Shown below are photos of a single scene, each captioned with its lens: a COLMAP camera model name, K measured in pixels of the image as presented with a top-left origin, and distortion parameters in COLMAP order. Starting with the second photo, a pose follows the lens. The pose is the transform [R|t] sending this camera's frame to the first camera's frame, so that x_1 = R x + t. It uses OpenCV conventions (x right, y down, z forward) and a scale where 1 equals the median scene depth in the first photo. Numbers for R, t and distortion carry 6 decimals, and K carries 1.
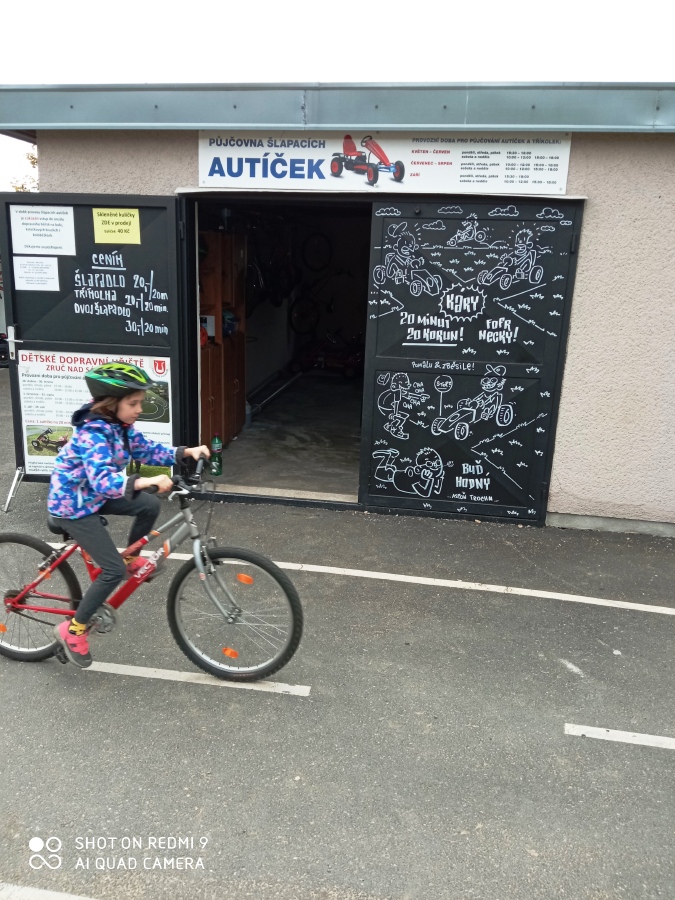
lens RADIAL K [[728.8, 0, 338.1], [0, 728.8, 444.9], [0, 0, 1]] dist [0.106124, -0.195705]
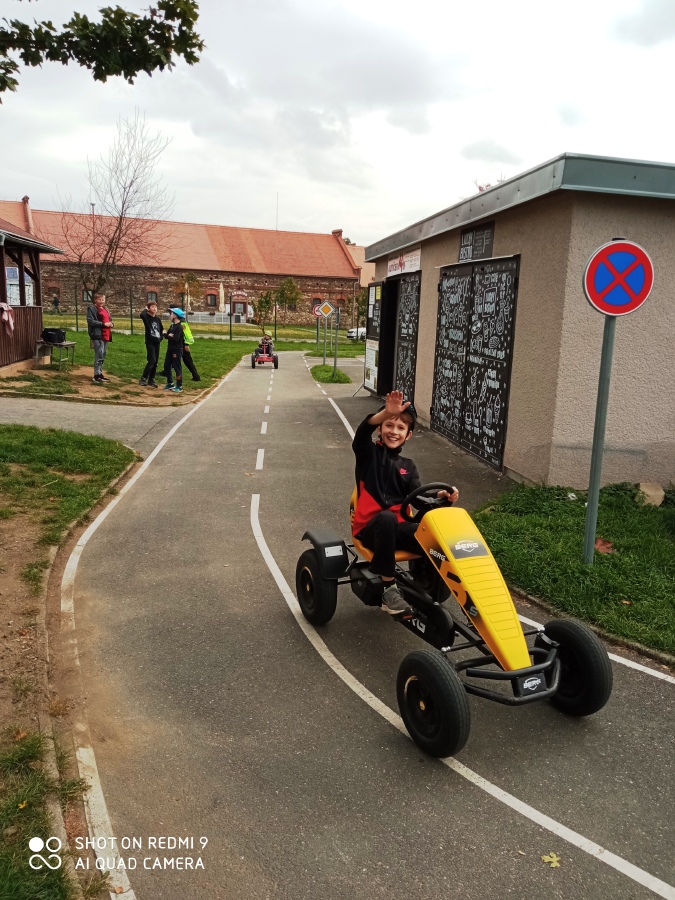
lens RADIAL K [[728.8, 0, 338.1], [0, 728.8, 444.9], [0, 0, 1]] dist [0.106124, -0.195705]
pose [[0.278639, 0.153474, -0.948054, 2.300555], [-0.266150, 0.960826, 0.077319, 0.074815], [0.922781, 0.230780, 0.308570, 0.159585]]
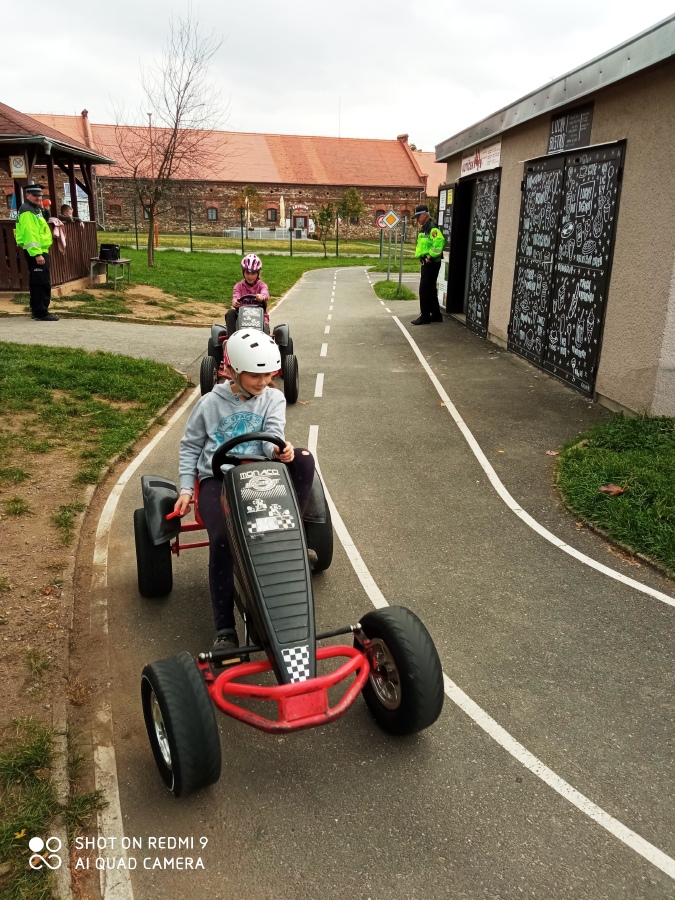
lens RADIAL K [[707.5, 0, 326.7], [0, 707.5, 451.9], [0, 0, 1]] dist [0.105106, -0.188001]
pose [[0.182101, 0.271419, -0.945077, 2.122992], [-0.254092, 0.941492, 0.221429, 0.082034], [0.949882, 0.199814, 0.240411, 0.202171]]
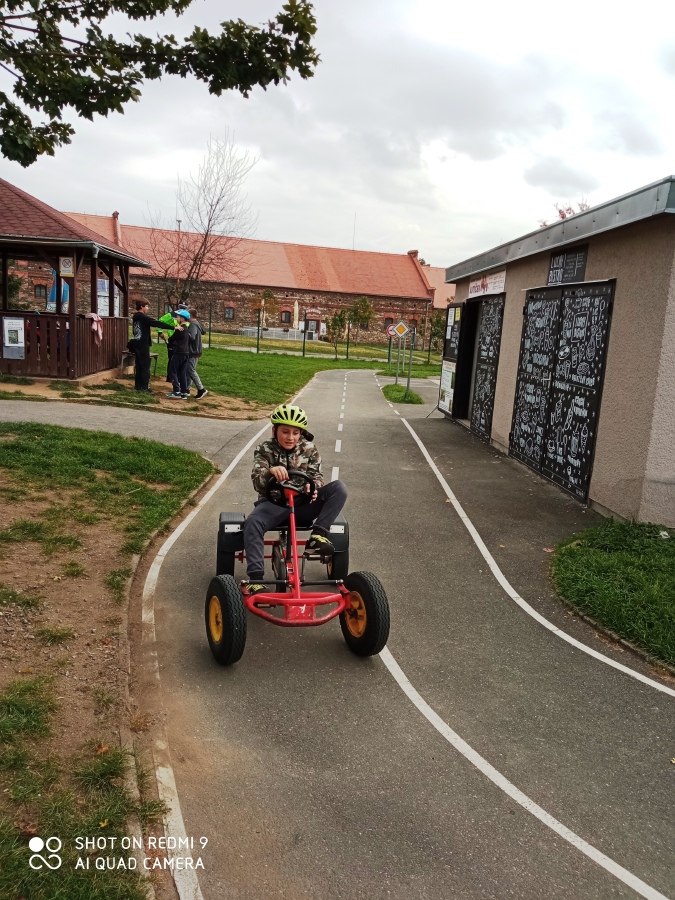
lens RADIAL K [[724.9, 0, 331.0], [0, 724.9, 445.5], [0, 0, 1]] dist [0.119397, -0.220097]
pose [[0.180701, 0.142219, -0.973201, 2.266557], [-0.305262, 0.948734, 0.081963, 0.081313], [0.934966, 0.282271, 0.214852, 0.134887]]
